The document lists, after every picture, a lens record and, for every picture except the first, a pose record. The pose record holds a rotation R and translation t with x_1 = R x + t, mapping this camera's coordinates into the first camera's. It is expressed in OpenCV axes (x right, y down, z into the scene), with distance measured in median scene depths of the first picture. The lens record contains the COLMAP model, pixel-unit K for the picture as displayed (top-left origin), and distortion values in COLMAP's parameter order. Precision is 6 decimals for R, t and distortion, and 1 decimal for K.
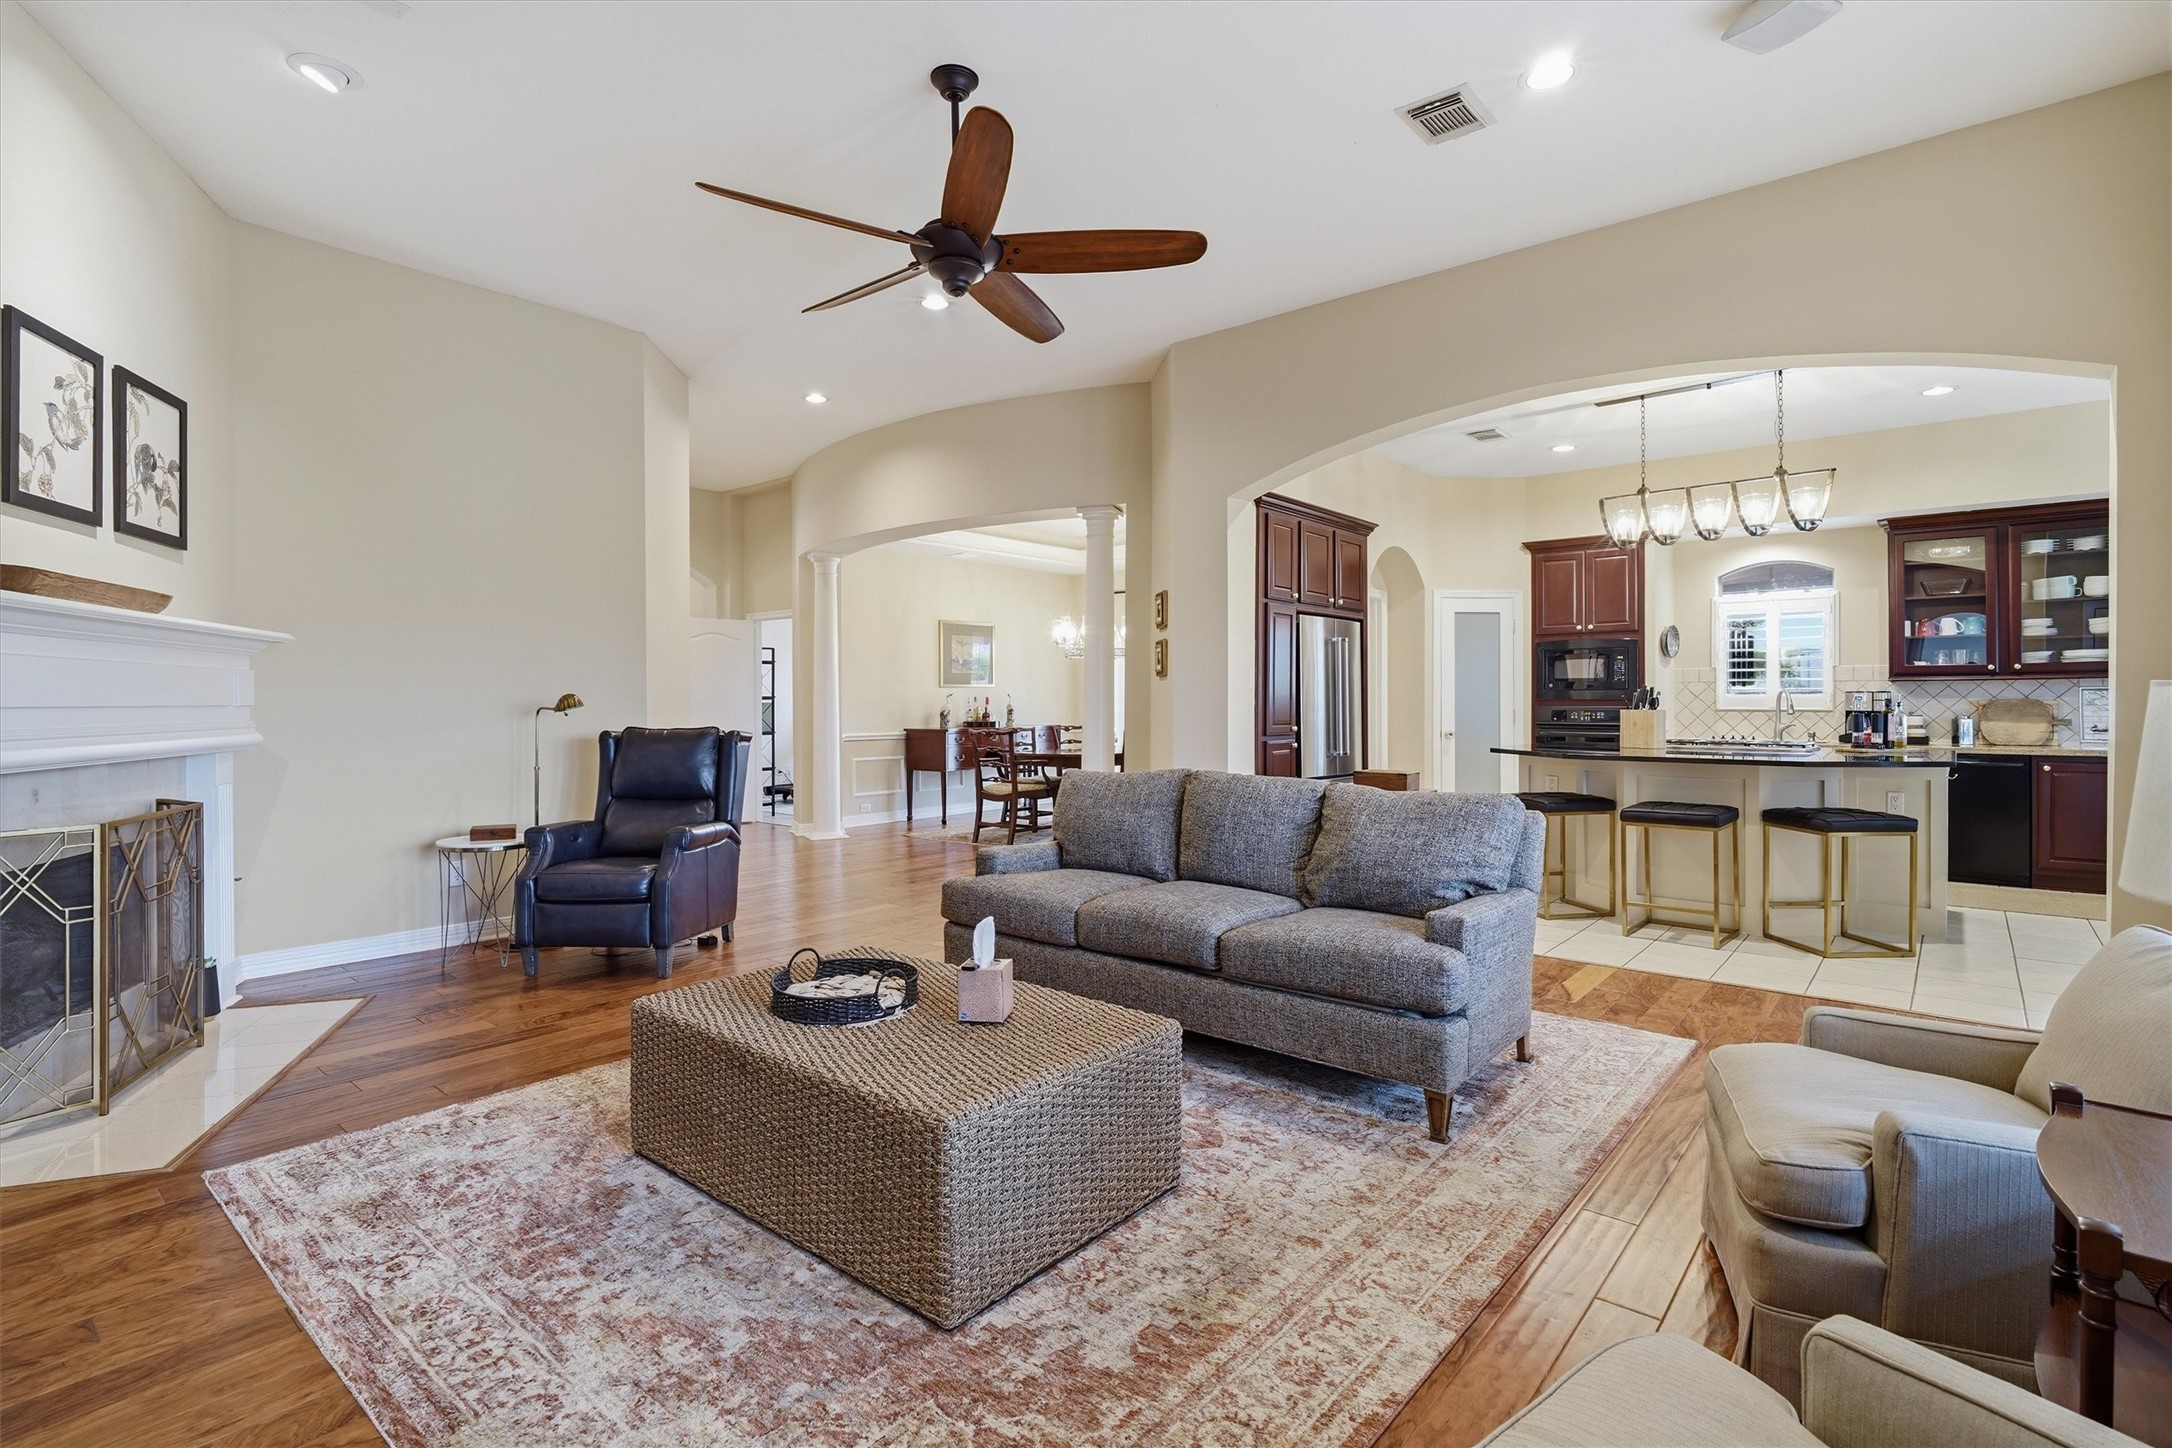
lens RADIAL K [[1039.4, 0, 1095.4], [0, 1039.4, 710.8], [0, 0, 1]] dist [-0.004082, -0.000625]
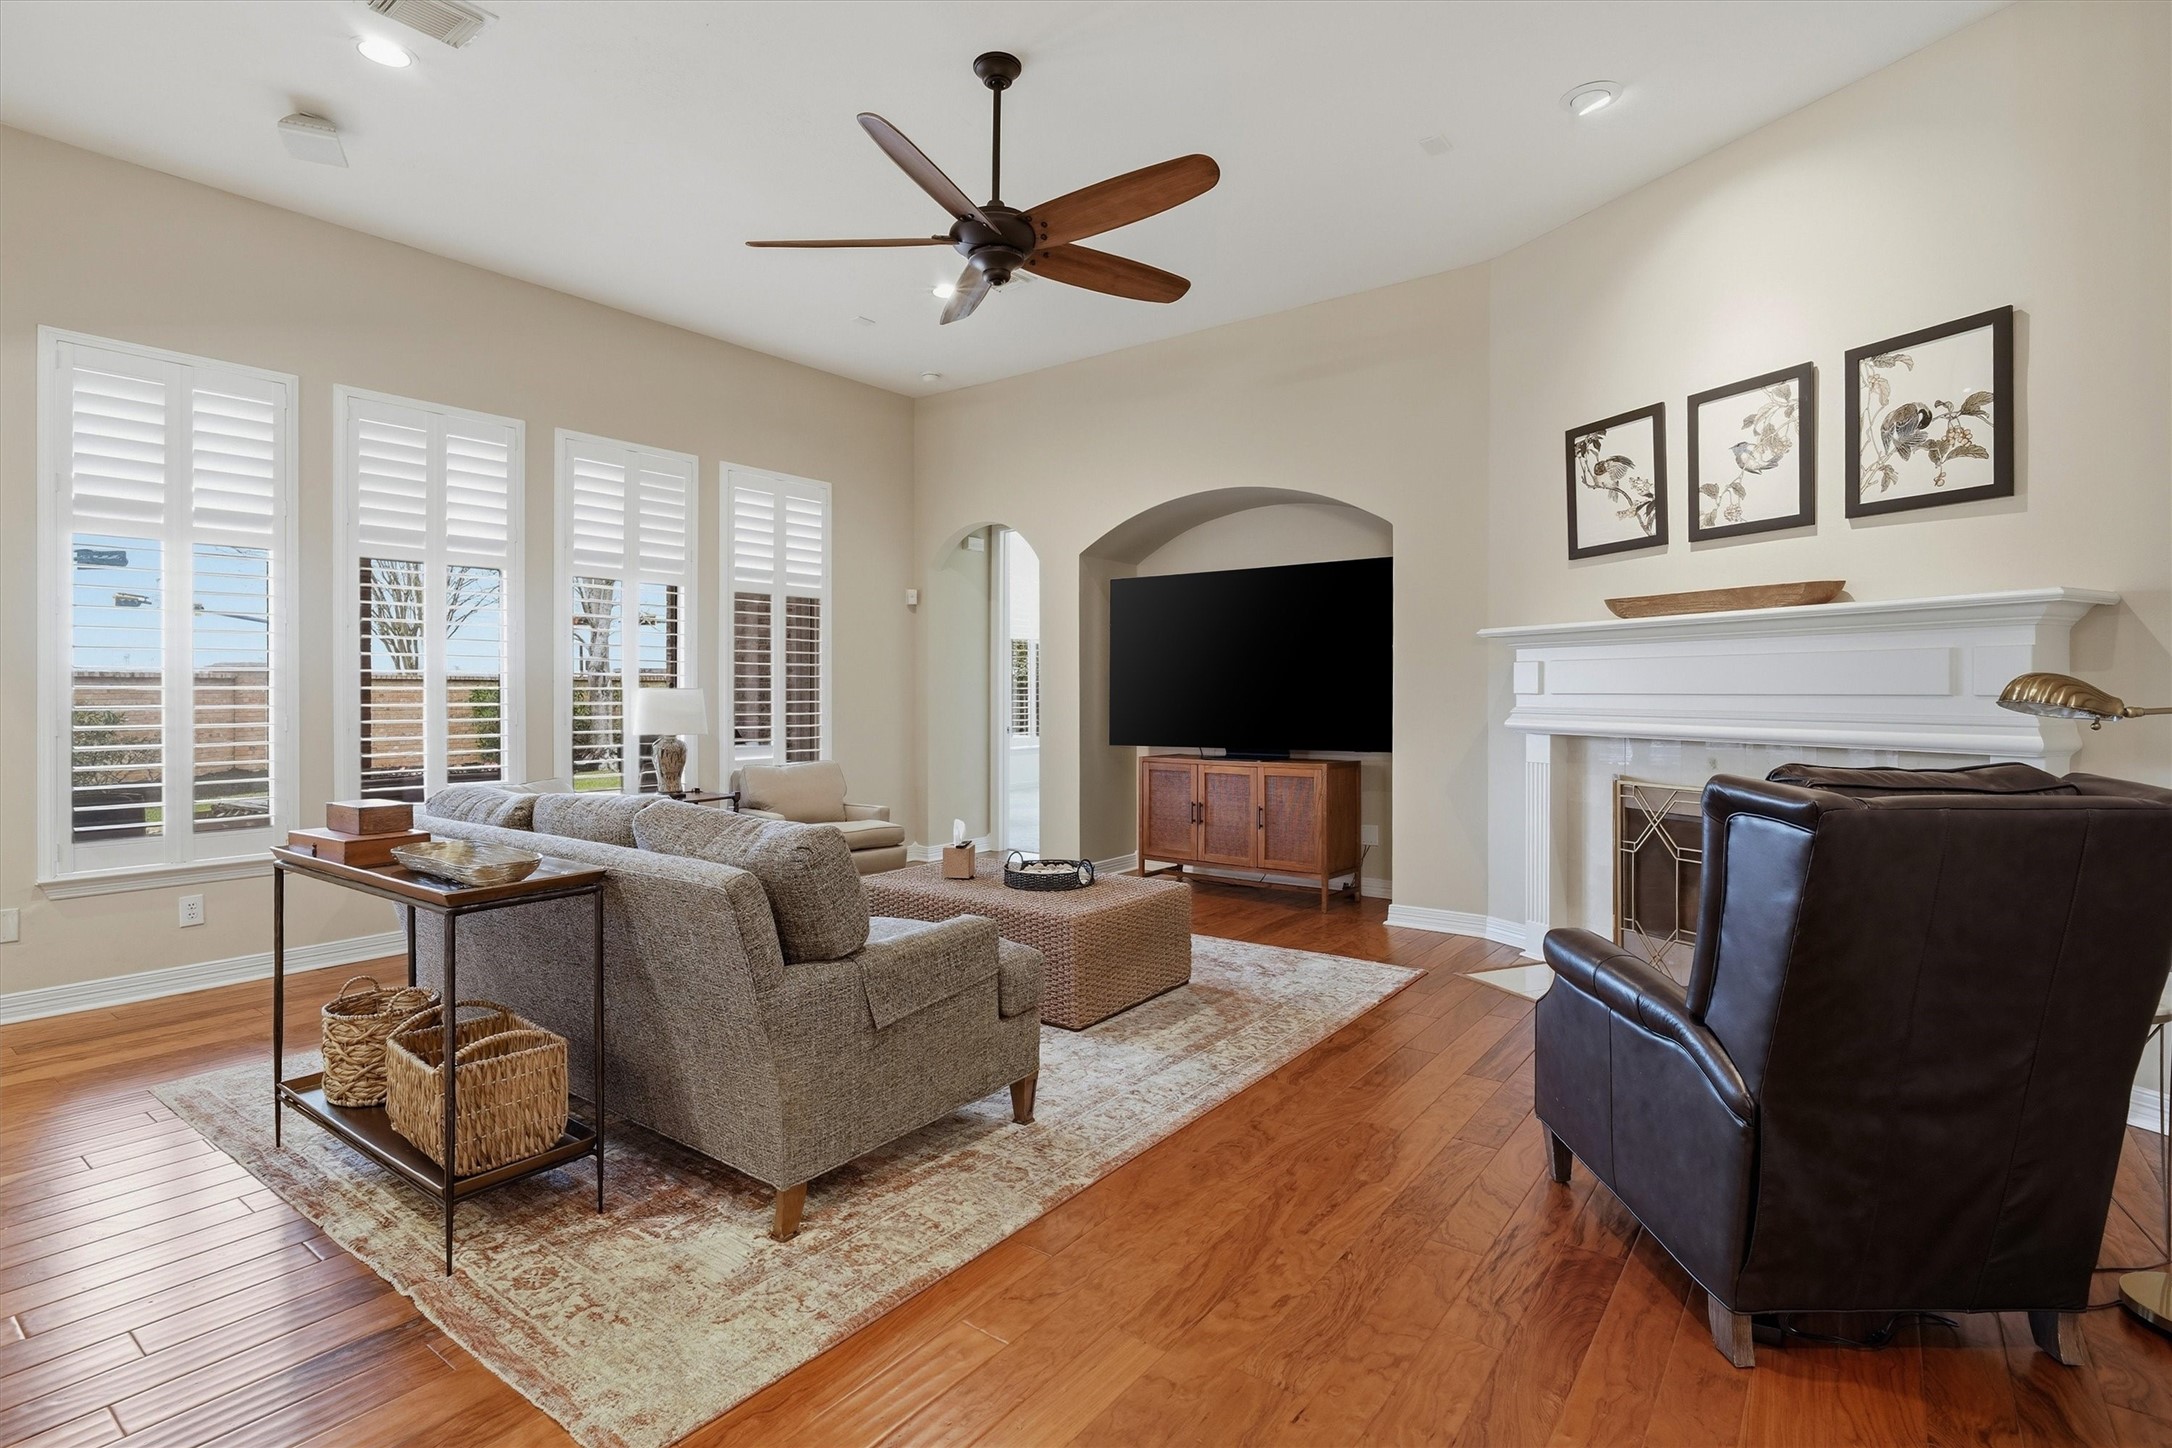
lens RADIAL K [[1039.4, 0, 1087.5], [0, 1039.4, 703.2], [0, 0, 1]] dist [-0.004082, -0.000625]
pose [[-0.997926, 0.013610, -0.062920, -0.055501], [0.011818, 0.999516, 0.028760, -0.012292], [0.063281, 0.027957, -0.997604, 0.756600]]
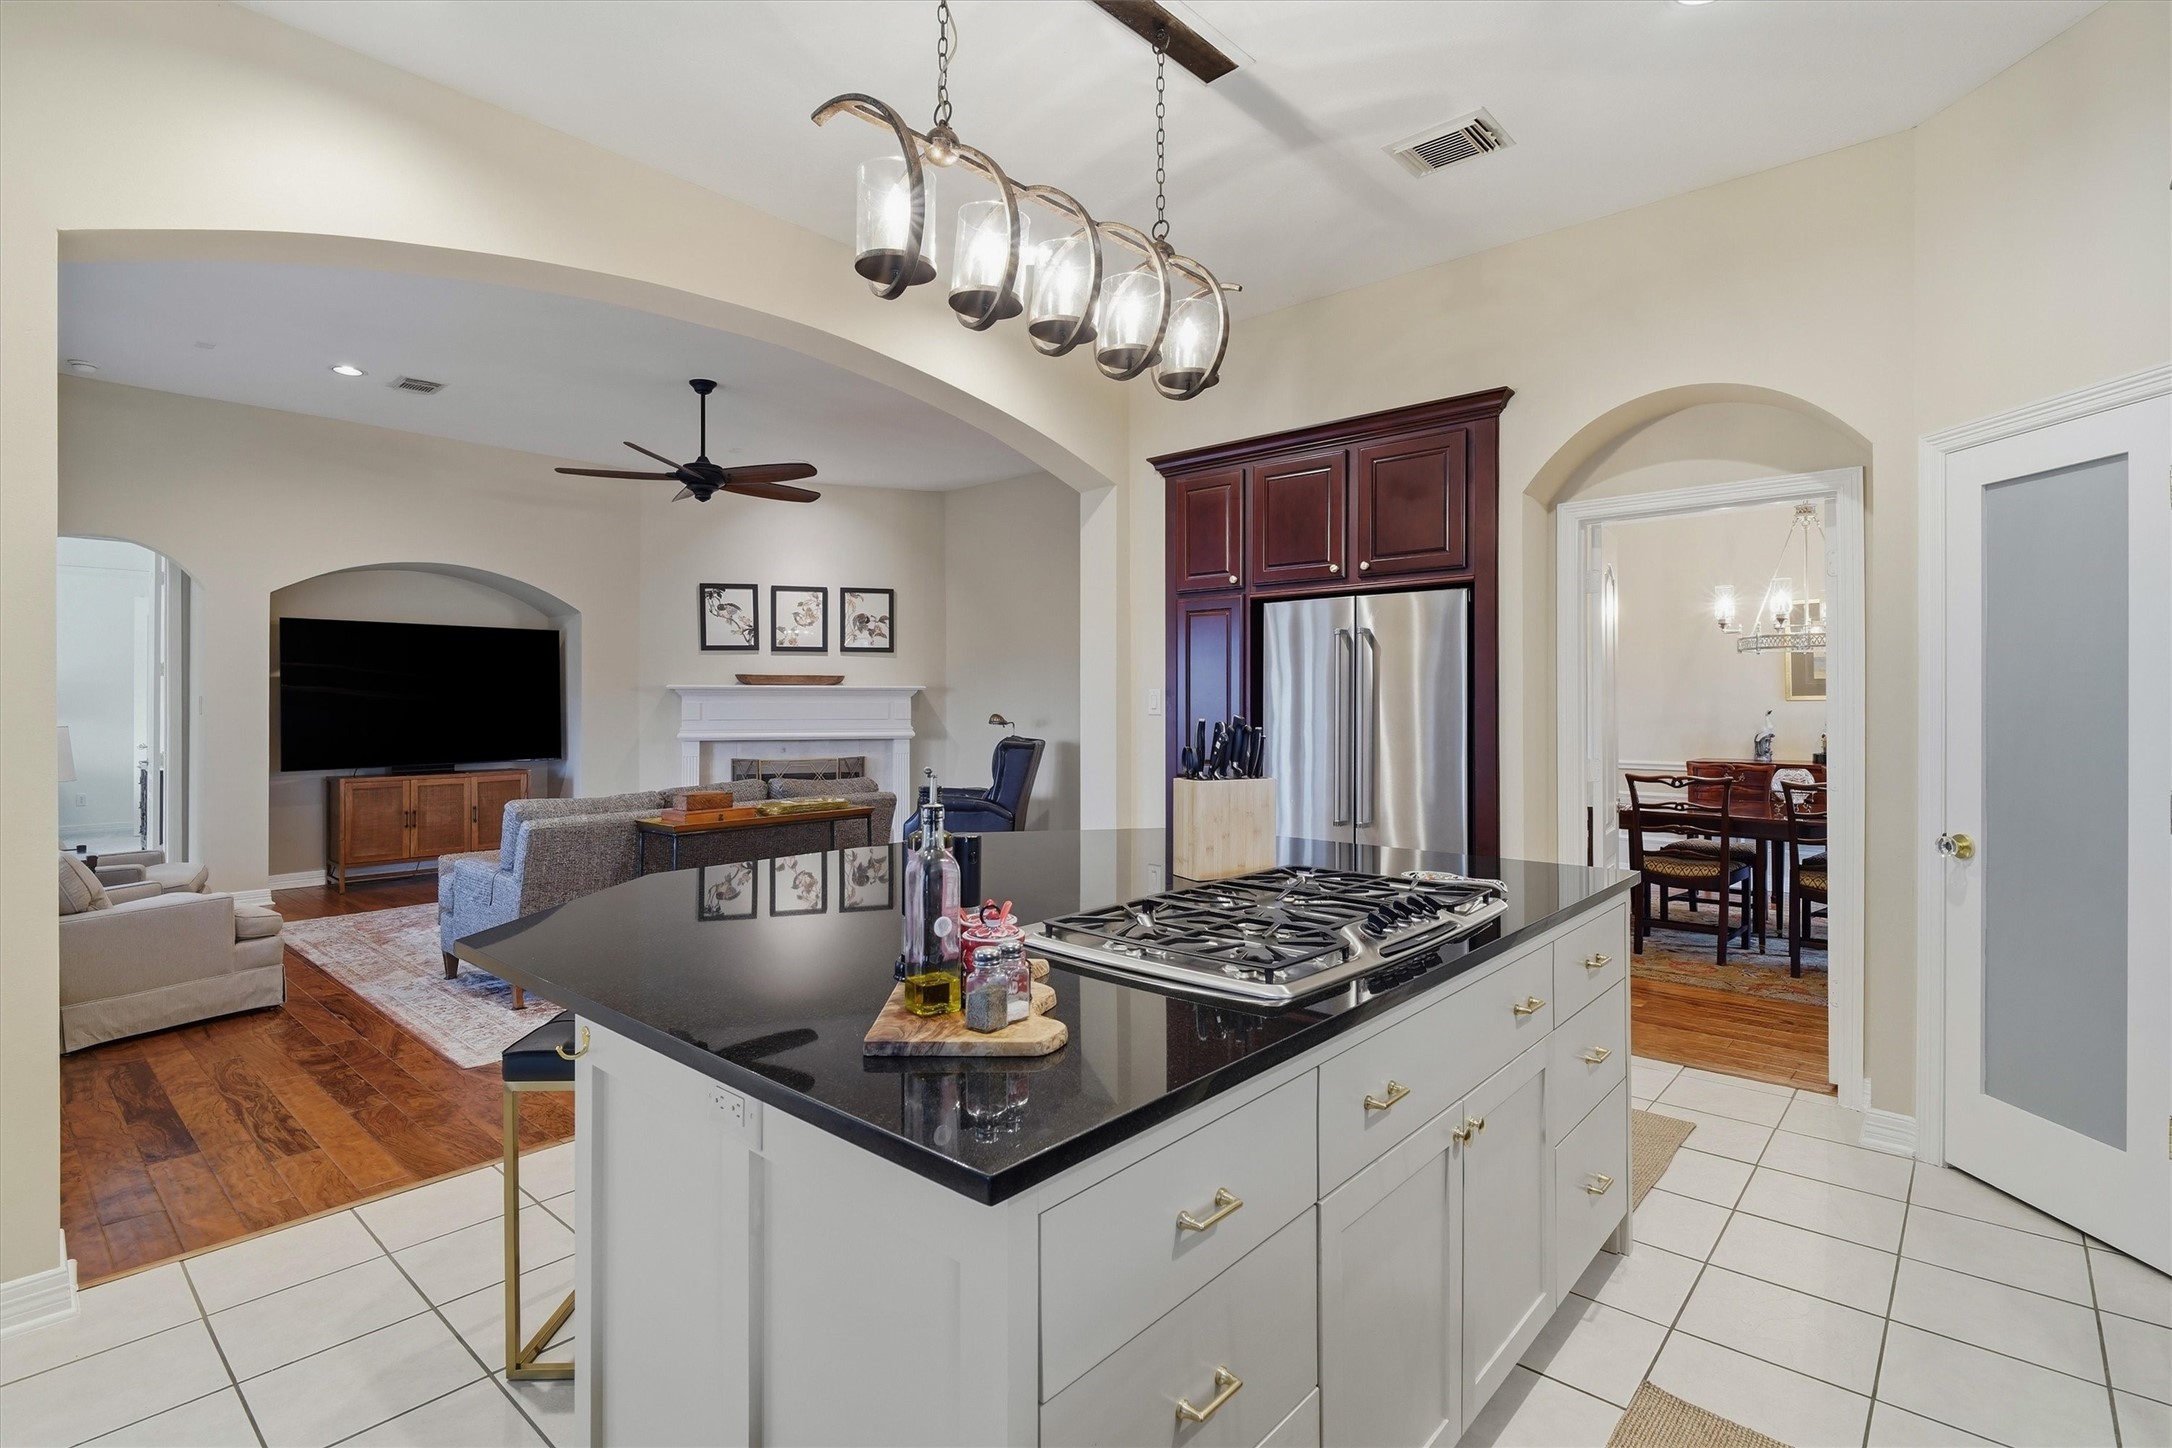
lens RADIAL K [[1039.4, 0, 1086.9], [0, 1039.4, 710.9], [0, 0, 1]] dist [-0.004082, -0.000625]
pose [[-0.031650, 0.005589, -0.999483, 0.632143], [-0.011609, 0.999915, 0.005959, -0.018423], [0.999432, 0.011791, -0.031582, 0.656435]]
